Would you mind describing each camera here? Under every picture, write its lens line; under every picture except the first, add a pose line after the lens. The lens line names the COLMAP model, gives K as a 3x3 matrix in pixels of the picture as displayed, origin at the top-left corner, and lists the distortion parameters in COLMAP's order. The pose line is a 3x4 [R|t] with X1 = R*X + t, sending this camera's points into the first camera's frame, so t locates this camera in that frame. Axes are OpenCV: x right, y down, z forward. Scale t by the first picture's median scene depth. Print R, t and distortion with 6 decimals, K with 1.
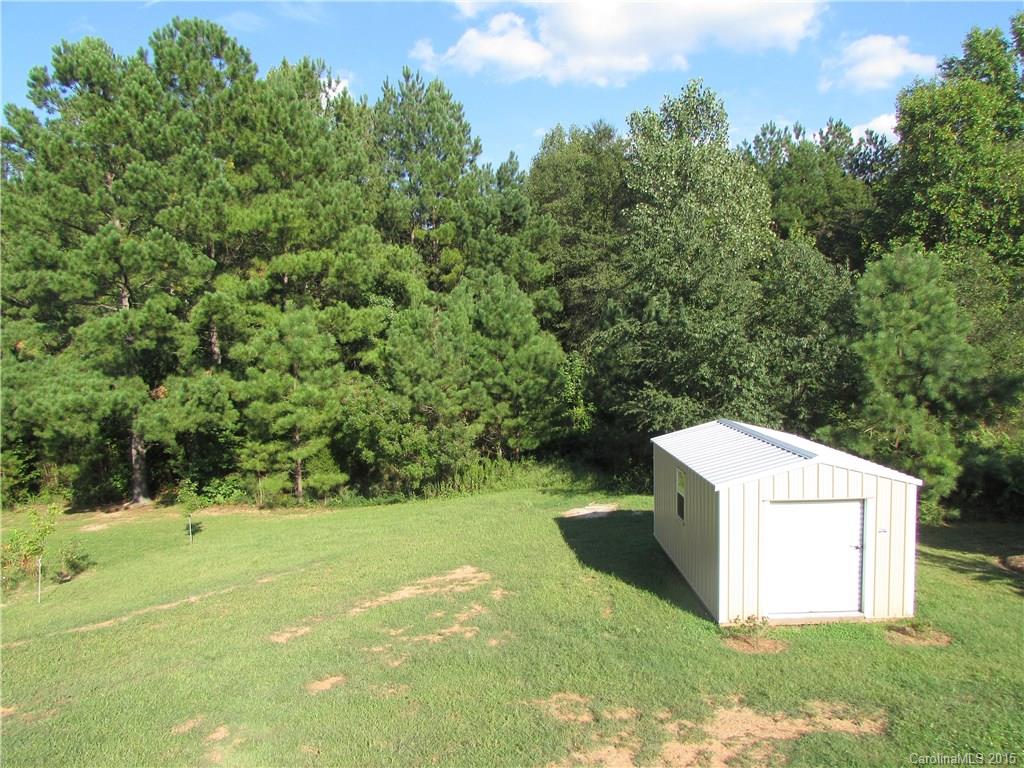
lens RADIAL K [[721.2, 0, 520.6], [0, 721.2, 375.6], [0, 0, 1]] dist [-0.023072, 0.000308]
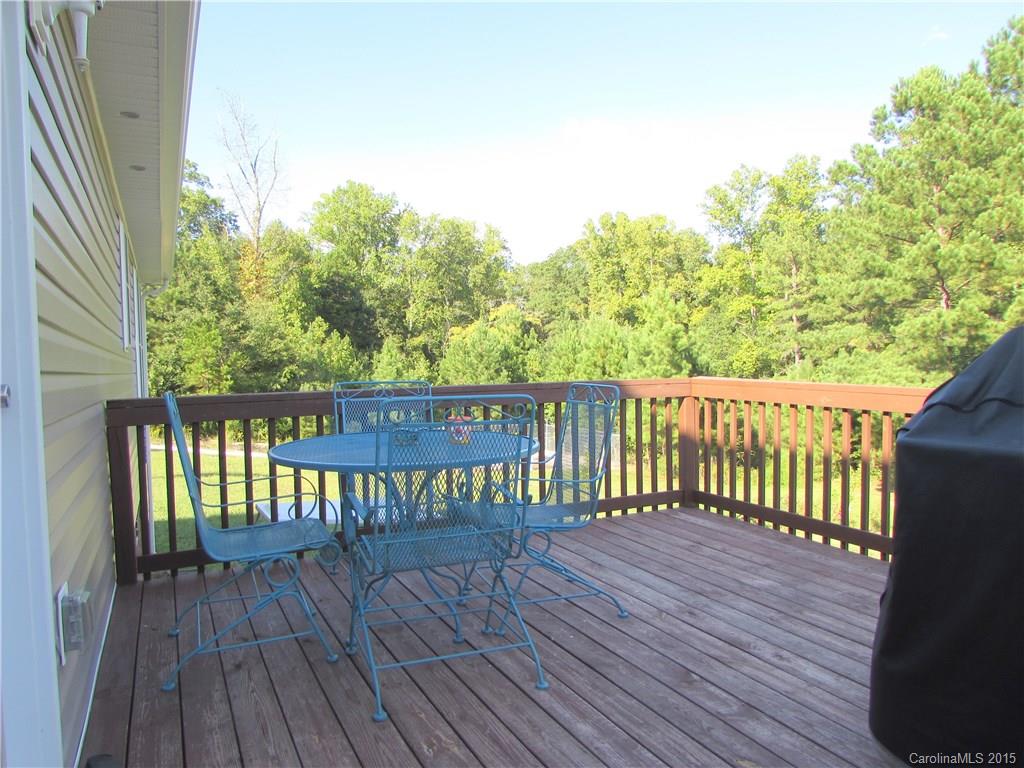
lens RADIAL K [[721.2, 0, 518.5], [0, 721.2, 387.1], [0, 0, 1]] dist [-0.023072, 0.000308]
pose [[0.494581, 0.057472, -0.867229, 0.082134], [-0.054781, 0.997889, 0.034890, 0.022485], [0.867404, 0.030252, 0.496685, -0.096117]]
